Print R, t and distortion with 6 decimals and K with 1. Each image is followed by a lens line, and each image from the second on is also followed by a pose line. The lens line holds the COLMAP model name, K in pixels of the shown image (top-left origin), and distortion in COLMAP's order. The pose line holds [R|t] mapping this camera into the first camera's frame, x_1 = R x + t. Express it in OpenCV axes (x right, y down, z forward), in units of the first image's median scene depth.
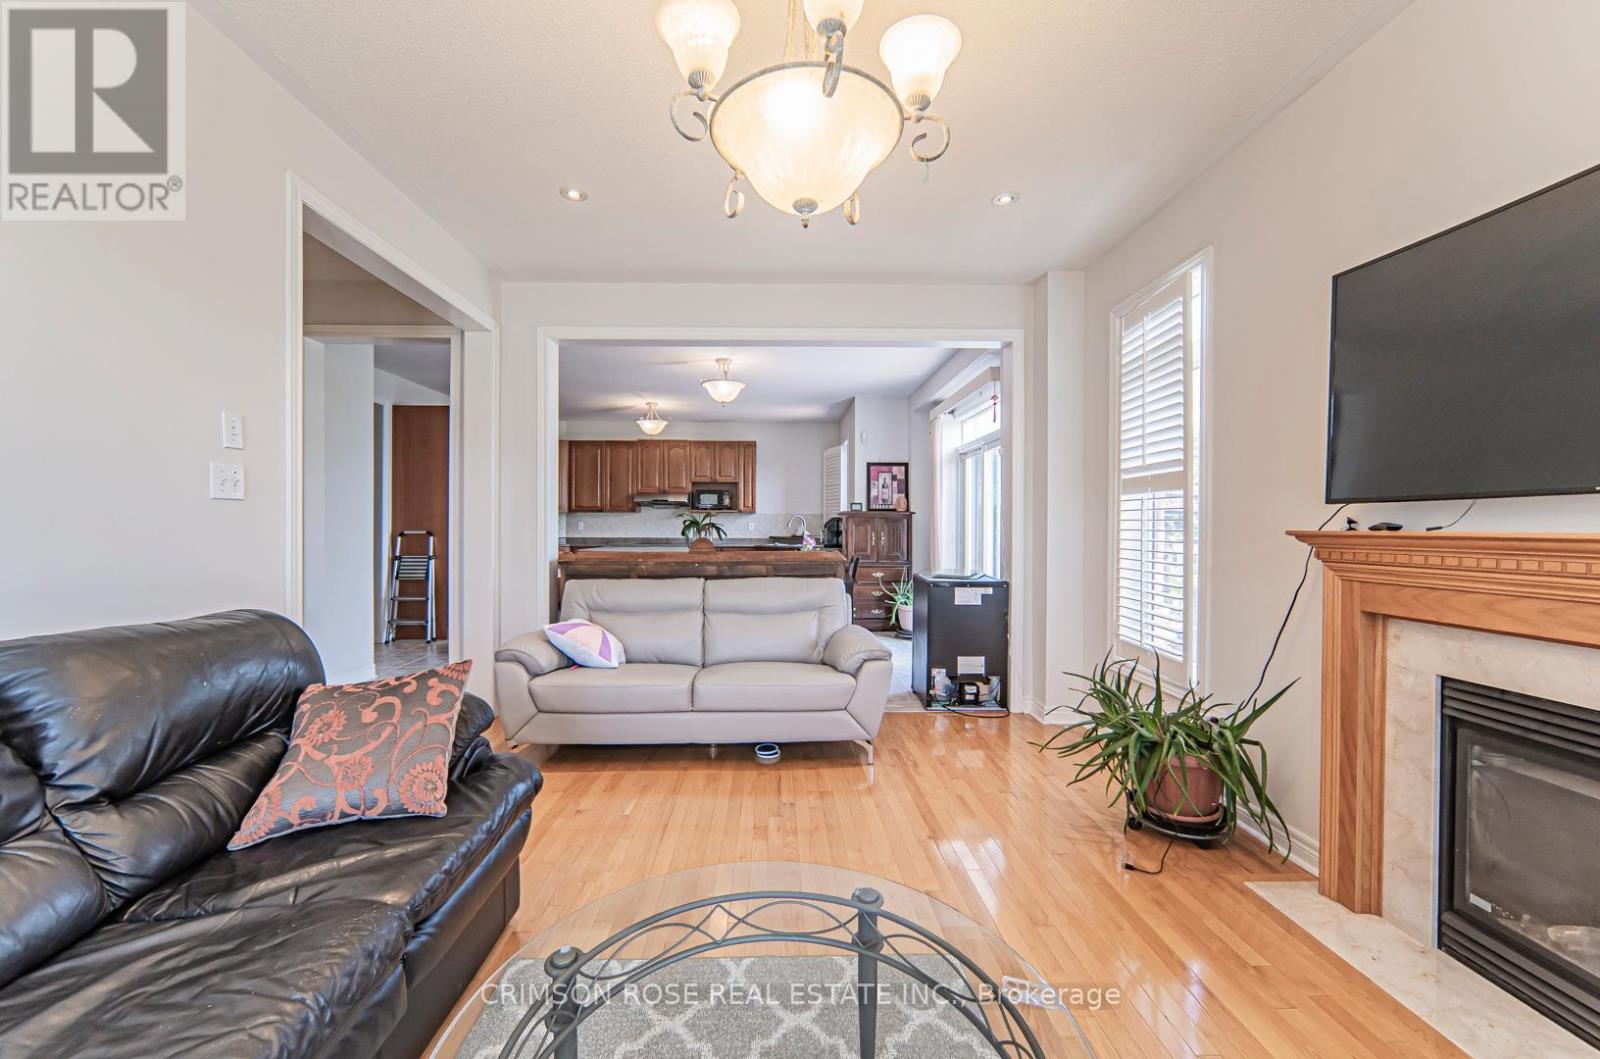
lens RADIAL K [[620.6, 0, 783.9], [0, 620.6, 529.9], [0, 0, 1]] dist [-0.007366, 0.002815]
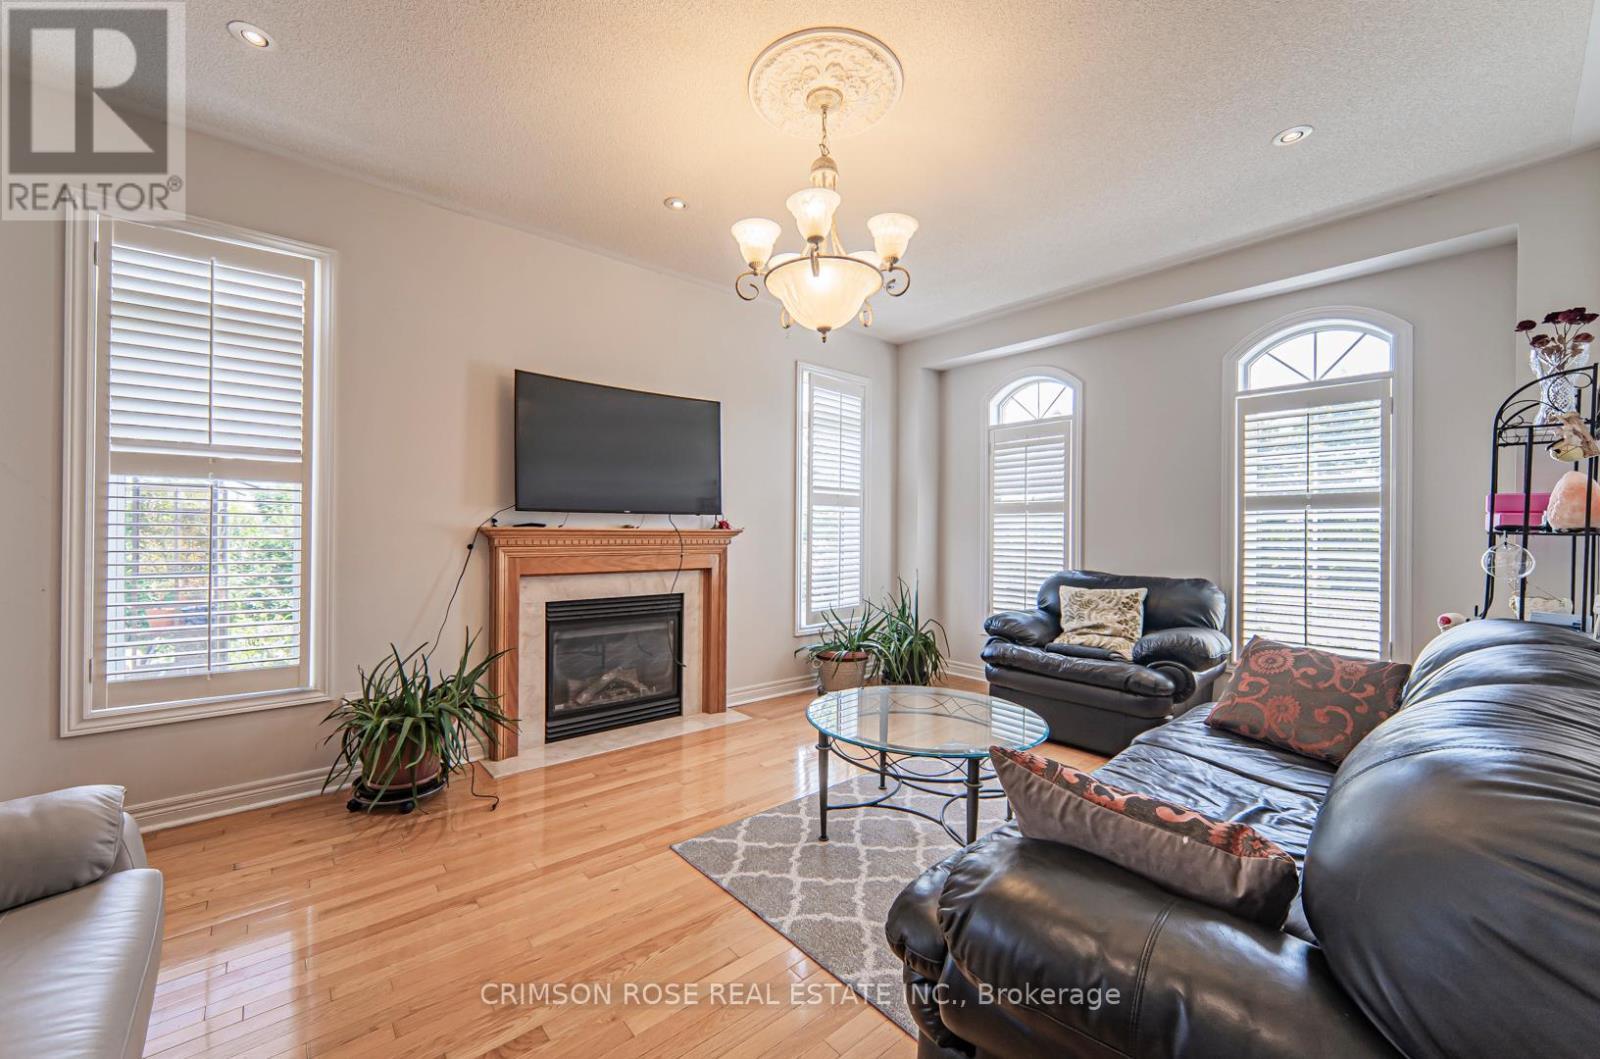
lens RADIAL K [[620.6, 0, 781.3], [0, 620.6, 528.8], [0, 0, 1]] dist [-0.007366, 0.002815]
pose [[-0.627242, -0.011122, 0.778745, -0.481358], [-0.009136, 0.999934, 0.006923, -0.007060], [-0.778771, -0.002773, -0.627303, 0.876072]]
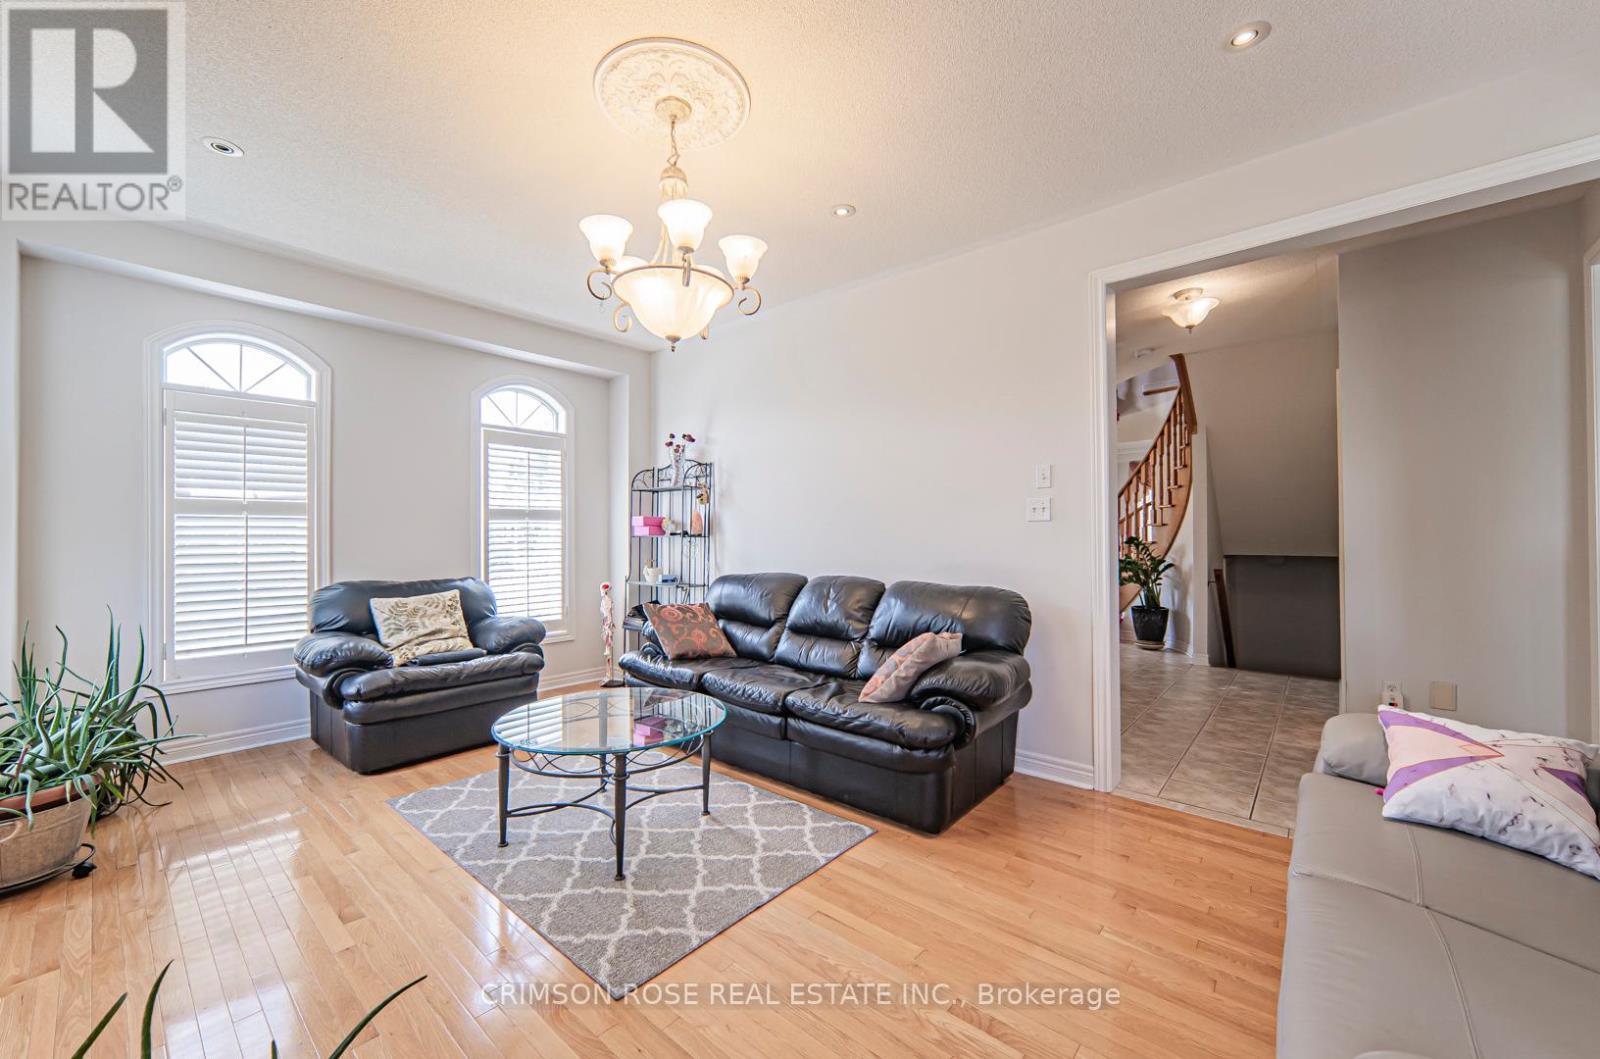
lens RADIAL K [[620.6, 0, 783.9], [0, 620.6, 525.6], [0, 0, 1]] dist [-0.007366, 0.002815]
pose [[-0.677246, -0.016667, -0.735568, 0.425780], [-0.003444, 0.999804, -0.019483, -0.002073], [0.735749, -0.010662, -0.677171, 0.961389]]
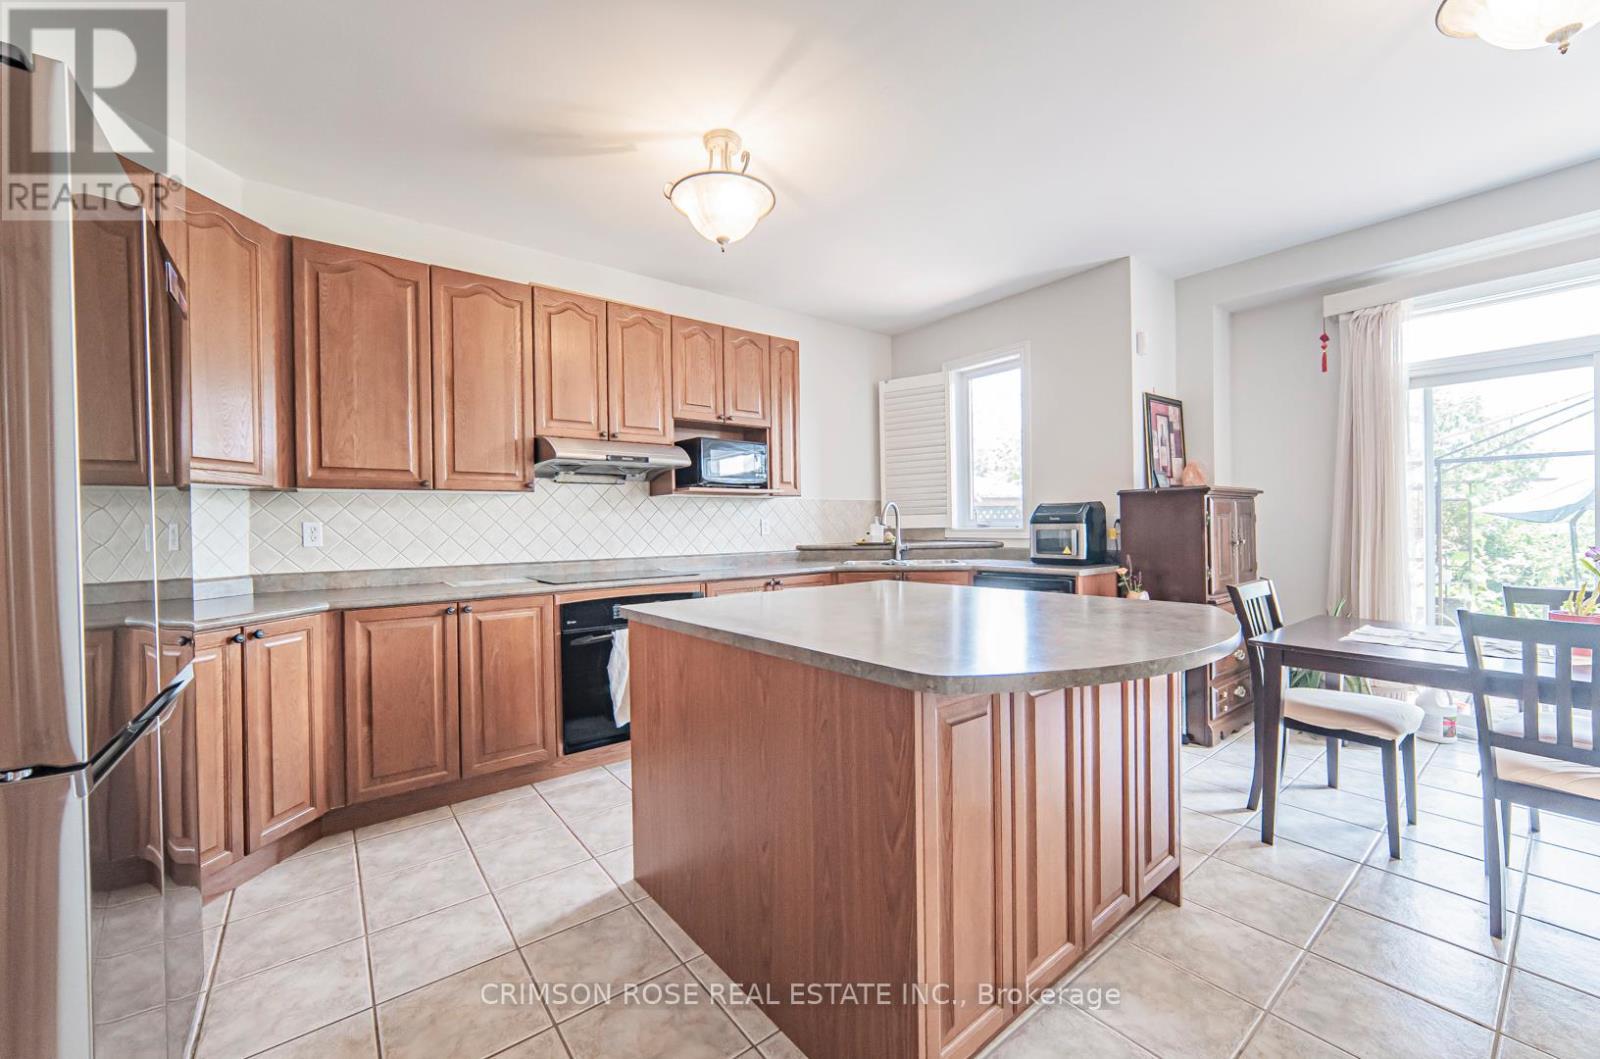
lens RADIAL K [[620.6, 0, 781.9], [0, 620.6, 531.1], [0, 0, 1]] dist [-0.007366, 0.002815]
pose [[0.803844, -0.022864, 0.594401, -0.924709], [0.023045, 0.999708, 0.007291, -0.014615], [-0.594394, 0.007837, 0.804136, 1.763365]]
